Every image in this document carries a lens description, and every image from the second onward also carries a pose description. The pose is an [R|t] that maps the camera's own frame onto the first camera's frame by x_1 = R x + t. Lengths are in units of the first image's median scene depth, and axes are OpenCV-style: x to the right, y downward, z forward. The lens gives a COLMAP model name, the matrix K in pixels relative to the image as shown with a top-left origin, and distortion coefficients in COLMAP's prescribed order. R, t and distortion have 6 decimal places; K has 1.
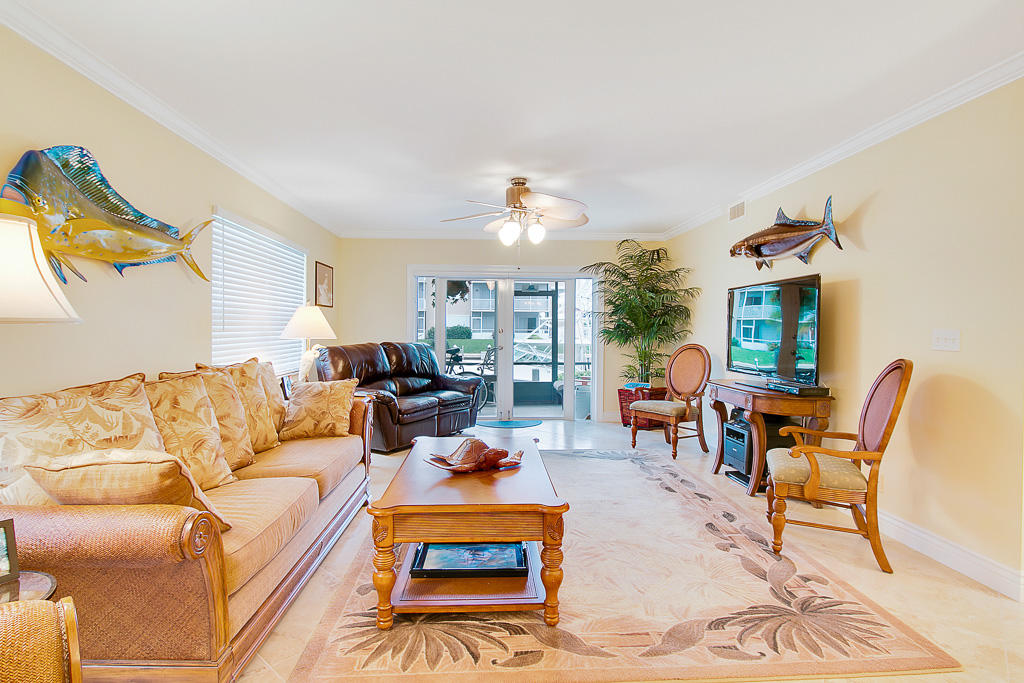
lens RADIAL K [[518.8, 0, 499.6], [0, 518.8, 328.5], [0, 0, 1]] dist [0.001363, -0.010450]
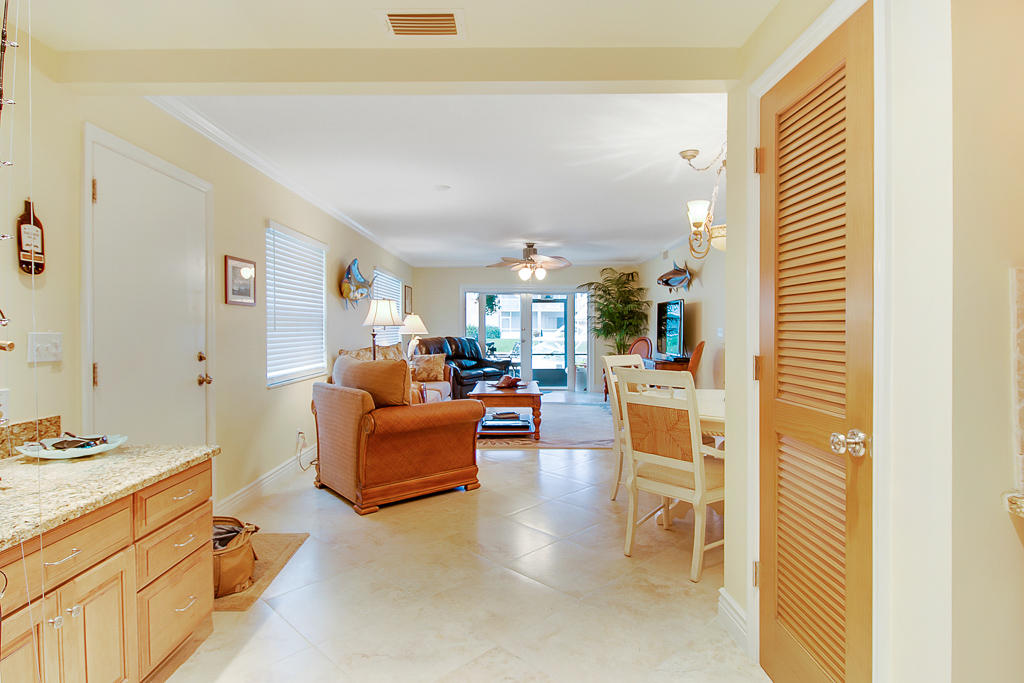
lens RADIAL K [[575.1, 0, 508.6], [0, 575.1, 336.6], [0, 0, 1]] dist [-0.000632, -0.000105]
pose [[0.999255, -0.001884, -0.038535, 0.031847], [0.002439, 0.999894, 0.014341, 0.002553], [0.038504, -0.014424, 0.999154, -0.846070]]
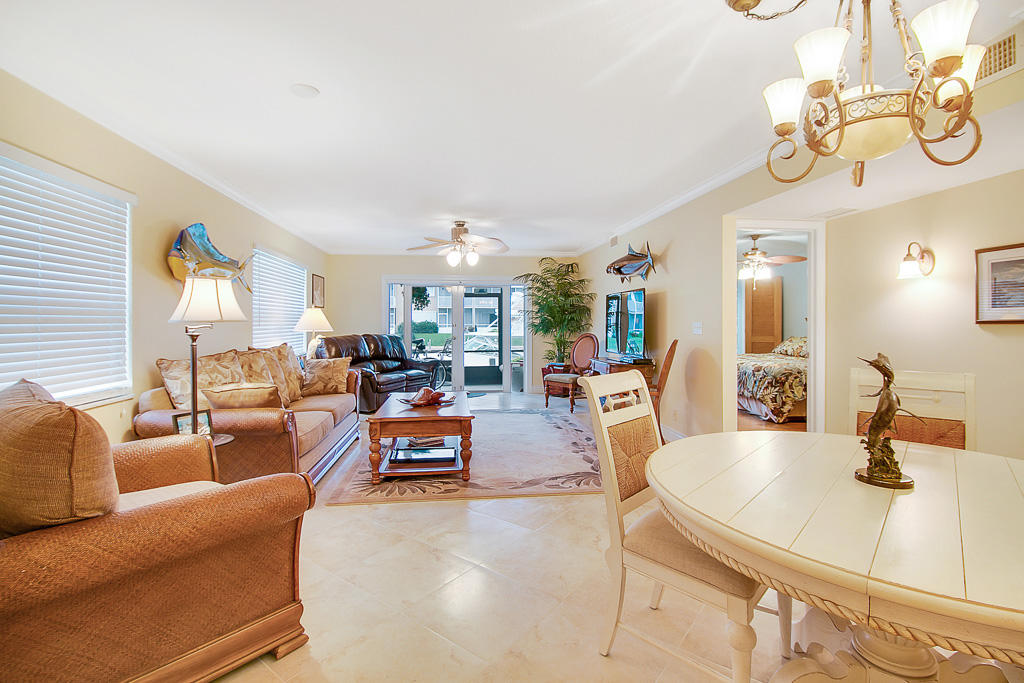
lens RADIAL K [[492.1, 0, 509.1], [0, 492.1, 322.8], [0, 0, 1]] dist [-0.000670, -0.012530]
pose [[0.996333, -0.005576, 0.085383, 0.047318], [0.005705, 0.999983, -0.001270, 0.001254], [-0.085374, 0.001753, 0.996347, -0.349362]]
